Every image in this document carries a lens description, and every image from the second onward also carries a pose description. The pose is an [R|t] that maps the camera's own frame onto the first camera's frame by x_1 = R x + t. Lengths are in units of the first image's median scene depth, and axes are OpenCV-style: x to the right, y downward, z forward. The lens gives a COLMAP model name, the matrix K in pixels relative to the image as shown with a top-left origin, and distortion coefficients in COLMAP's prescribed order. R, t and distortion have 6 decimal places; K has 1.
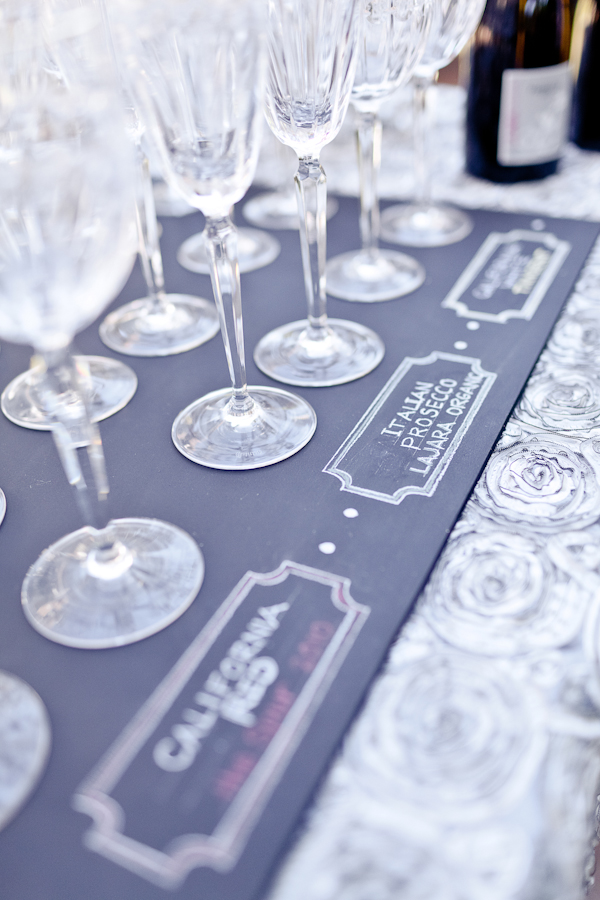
lens RADIAL K [[890.0, 0, 300.0], [0, 890.0, 450.0], [0, 0, 1]] dist [-0.006532, -0.014977]
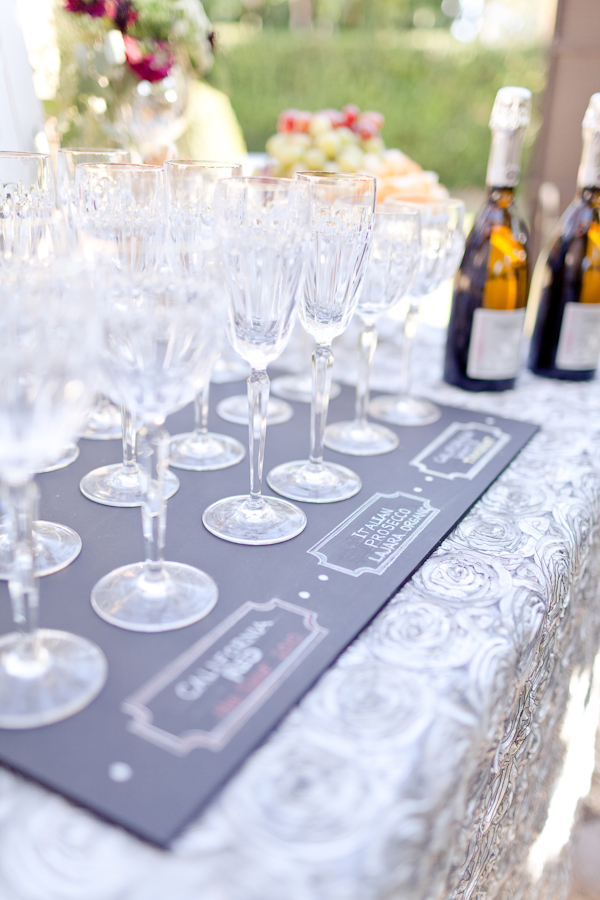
lens RADIAL K [[875.0, 0, 303.5], [0, 875.0, 445.1], [0, 0, 1]] dist [-0.000815, -0.021535]
pose [[0.992093, 0.125412, -0.004896, 0.004888], [-0.123104, 0.964755, -0.232578, 0.172812], [-0.024445, 0.231341, 0.972565, -0.365984]]
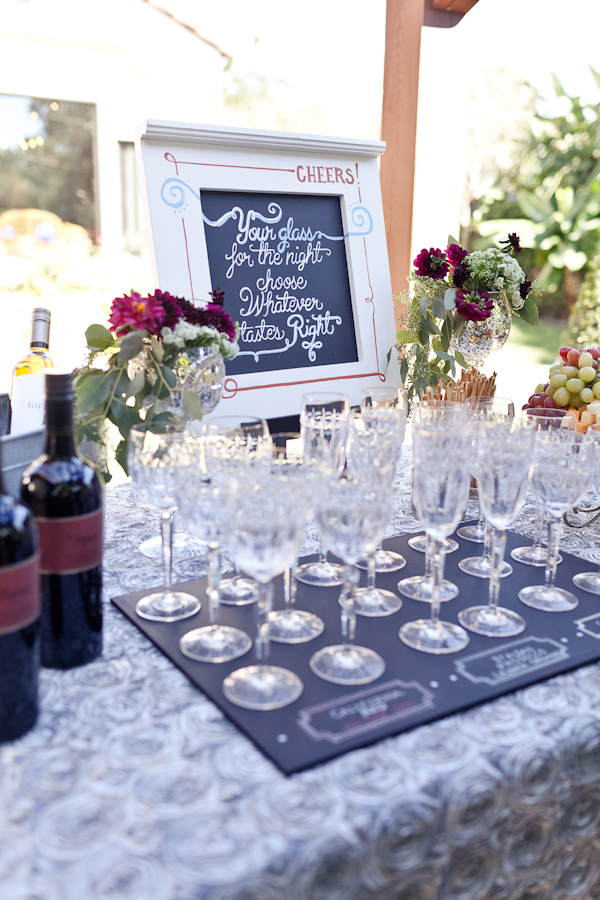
lens RADIAL K [[875.0, 0, 303.5], [0, 875.0, 445.1], [0, 0, 1]] dist [-0.000815, -0.021535]
pose [[0.851865, 0.196595, -0.485466, 0.606040], [-0.358138, 0.894973, -0.266009, 0.234622], [0.382183, 0.400467, 0.832804, -1.063378]]
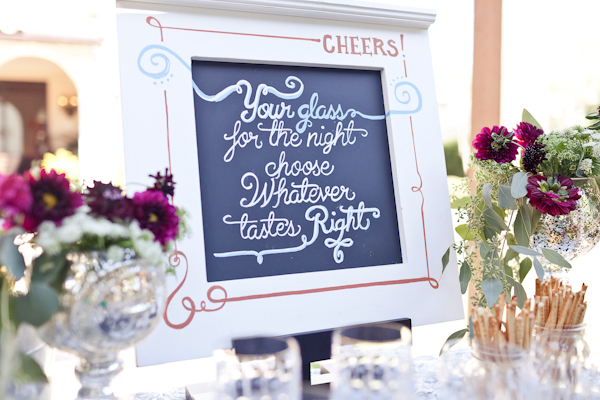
lens RADIAL K [[583.3, 0, 298.7], [0, 583.3, 192.7], [0, 0, 1]] dist [-0.000815, -0.021535]
pose [[0.697835, 0.106477, -0.708300, 0.142263], [-0.447617, 0.836830, -0.315205, -0.475599], [0.559165, 0.537008, 0.631630, 0.215180]]
